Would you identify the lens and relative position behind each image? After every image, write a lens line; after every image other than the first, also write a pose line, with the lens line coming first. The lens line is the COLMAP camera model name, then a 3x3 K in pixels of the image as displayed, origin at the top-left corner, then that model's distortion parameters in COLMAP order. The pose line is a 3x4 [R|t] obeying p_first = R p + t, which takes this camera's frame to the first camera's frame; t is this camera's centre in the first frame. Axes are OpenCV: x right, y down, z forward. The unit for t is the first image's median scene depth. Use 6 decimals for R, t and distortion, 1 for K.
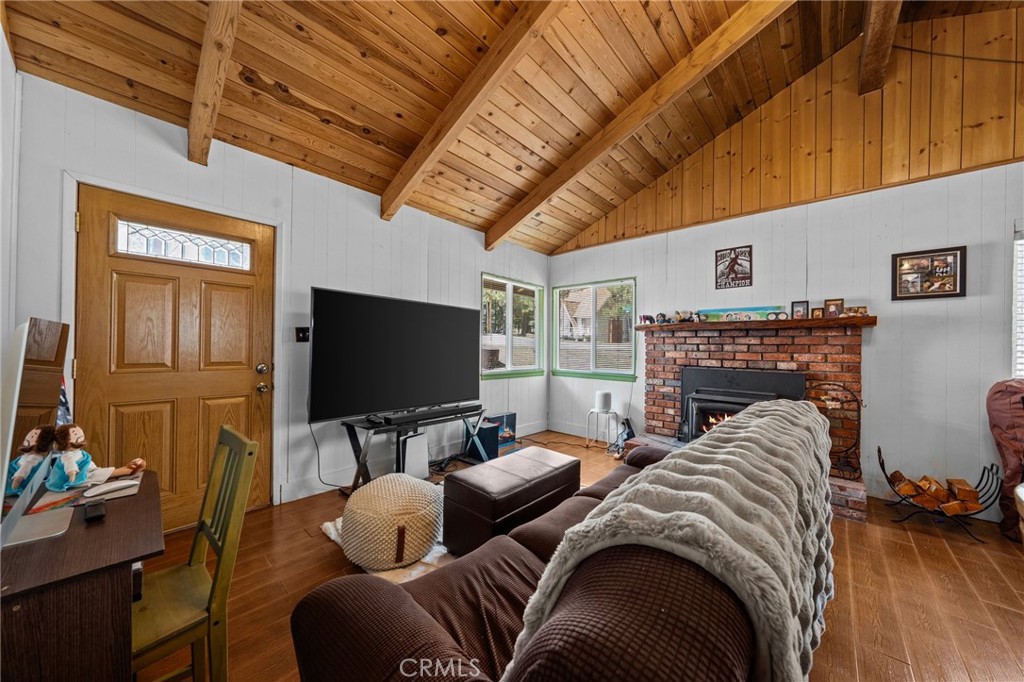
lens RADIAL K [[350.5, 0, 511.3], [0, 350.5, 345.1], [0, 0, 1]] dist [-0.001298, -0.000040]
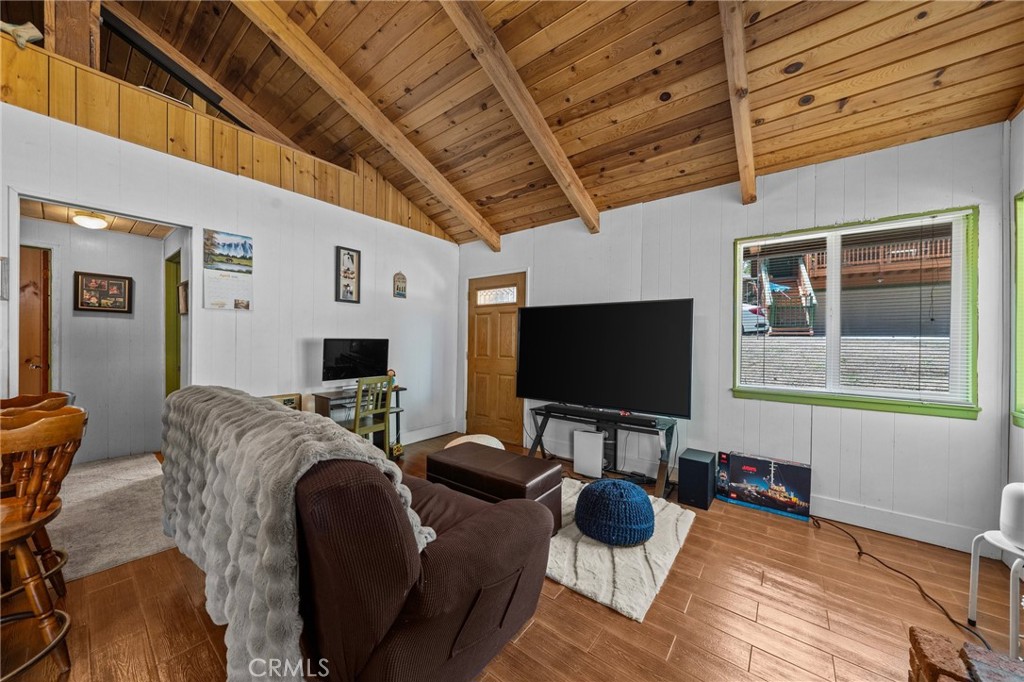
lens RADIAL K [[350.5, 0, 511.3], [0, 350.5, 345.1], [0, 0, 1]] dist [-0.001298, -0.000040]
pose [[0.074193, -0.008771, -0.997205, 0.669590], [-0.005865, 0.999940, -0.009232, 0.007735], [0.997227, 0.006533, 0.074137, 0.608345]]
